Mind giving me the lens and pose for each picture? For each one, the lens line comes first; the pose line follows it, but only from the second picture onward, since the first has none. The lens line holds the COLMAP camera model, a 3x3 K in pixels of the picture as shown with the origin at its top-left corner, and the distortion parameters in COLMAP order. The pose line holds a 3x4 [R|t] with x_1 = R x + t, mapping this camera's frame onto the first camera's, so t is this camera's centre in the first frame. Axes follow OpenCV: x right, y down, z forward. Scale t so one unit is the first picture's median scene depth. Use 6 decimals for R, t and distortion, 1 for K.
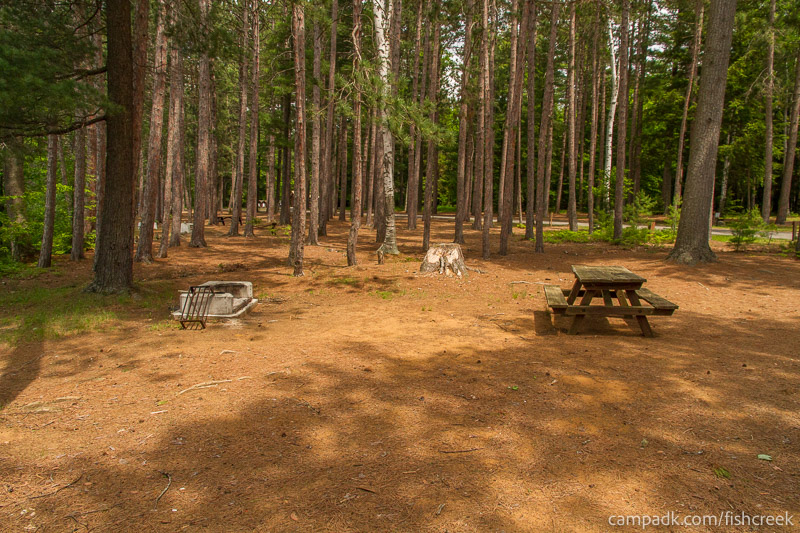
lens RADIAL K [[538.3, 0, 401.5], [0, 538.3, 268.5], [0, 0, 1]] dist [-0.008706, 0.001833]
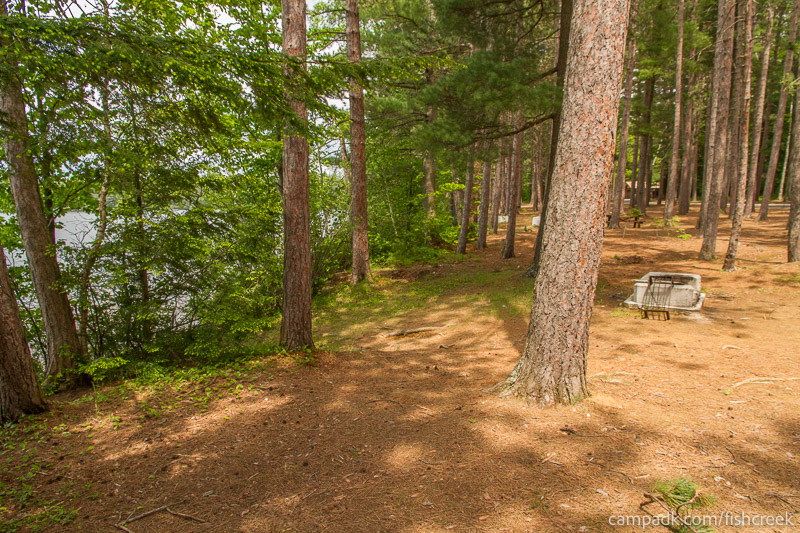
lens RADIAL K [[538.3, 0, 401.5], [0, 538.3, 268.5], [0, 0, 1]] dist [-0.008706, 0.001833]
pose [[0.830628, 0.041552, -0.555275, -0.195406], [-0.035188, 0.999136, 0.022130, 0.011987], [0.555715, 0.001157, 0.831372, -0.065957]]
